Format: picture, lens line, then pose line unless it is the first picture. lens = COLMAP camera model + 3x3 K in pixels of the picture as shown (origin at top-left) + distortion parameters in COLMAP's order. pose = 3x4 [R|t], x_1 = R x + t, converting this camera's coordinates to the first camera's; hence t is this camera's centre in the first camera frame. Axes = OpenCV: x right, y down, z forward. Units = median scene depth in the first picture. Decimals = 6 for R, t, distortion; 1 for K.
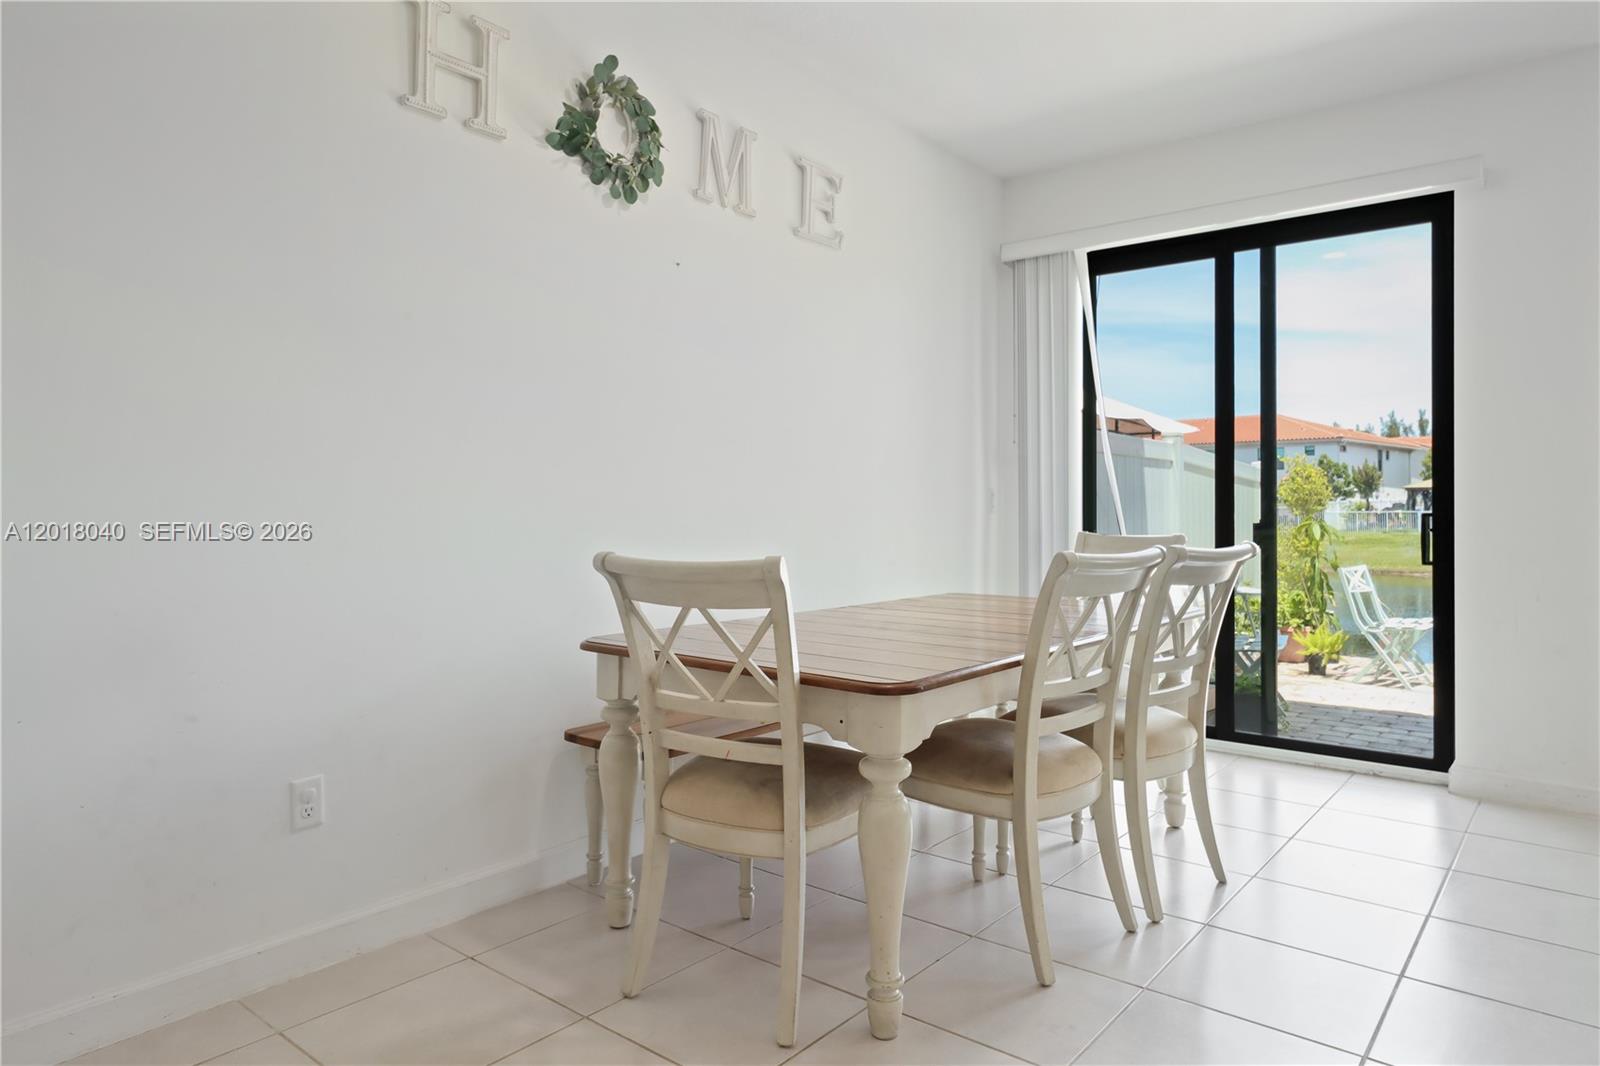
lens RADIAL K [[976.4, 0, 792.7], [0, 976.4, 512.6], [0, 0, 1]] dist [-0.002686, 0.001287]
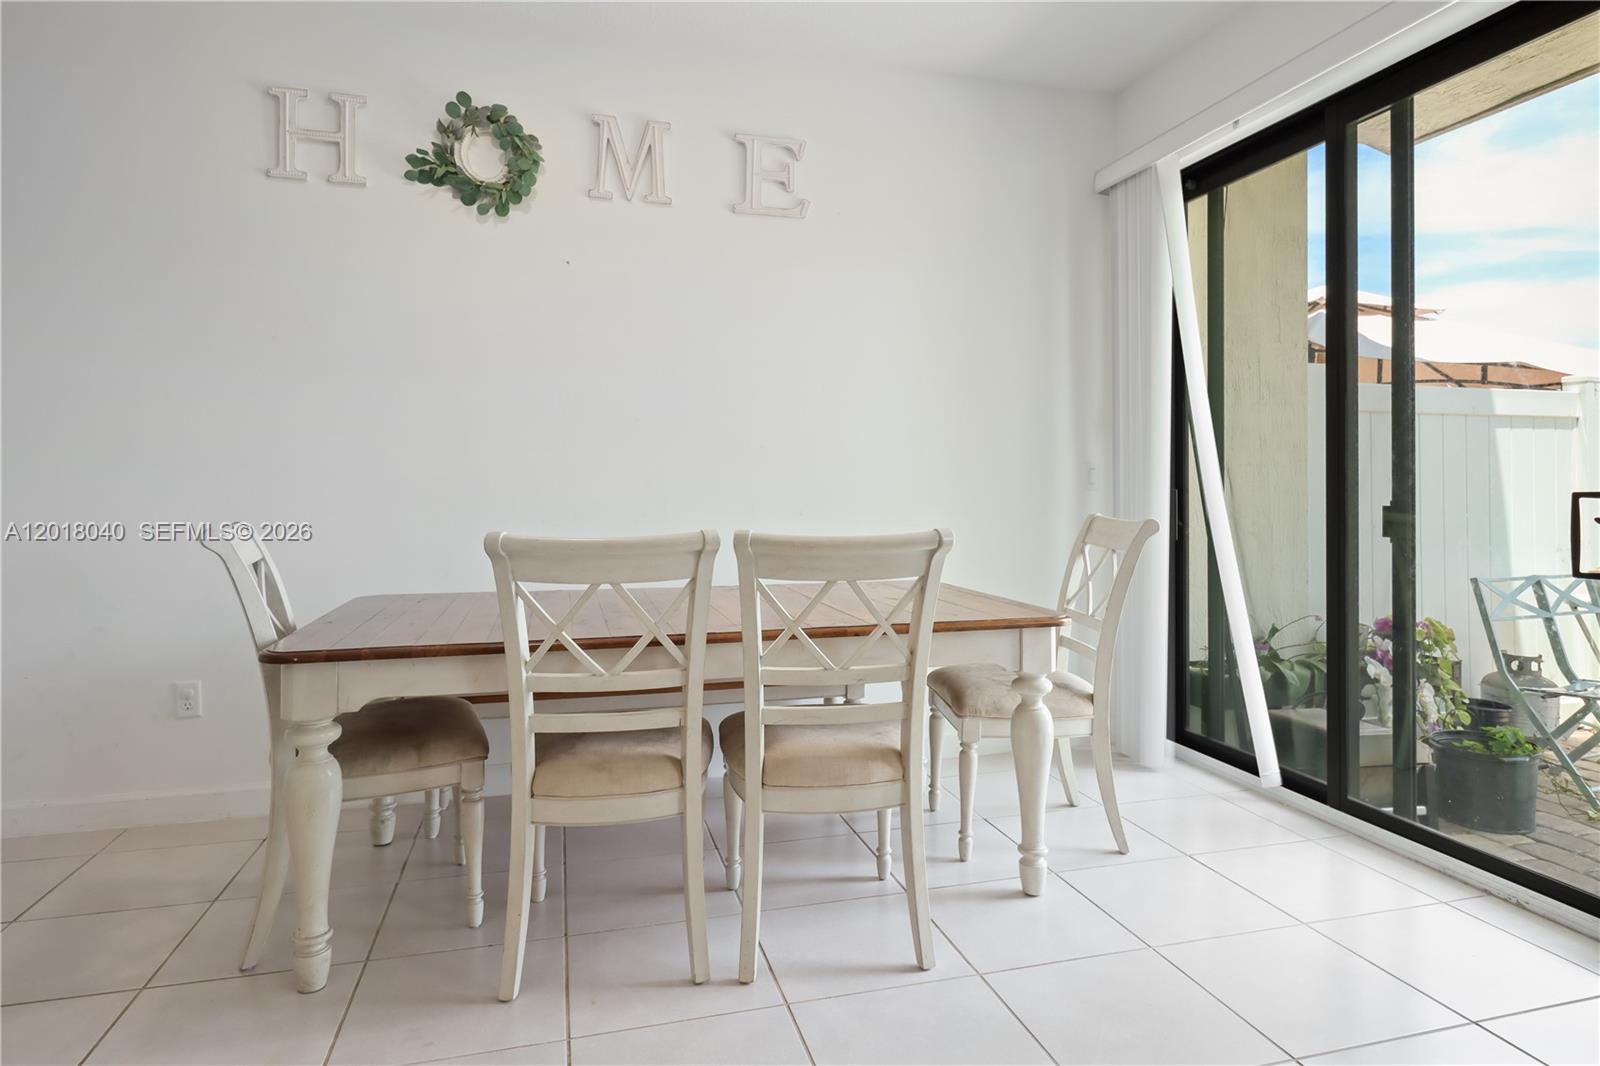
lens RADIAL K [[899.6, 0, 802.8], [0, 899.6, 504.2], [0, 0, 1]] dist [0.003371, -0.001401]
pose [[0.820928, 0.007675, -0.570981, 0.631877], [0.000482, 0.999900, 0.014133, 0.001241], [0.571032, -0.011878, 0.820842, 0.300718]]
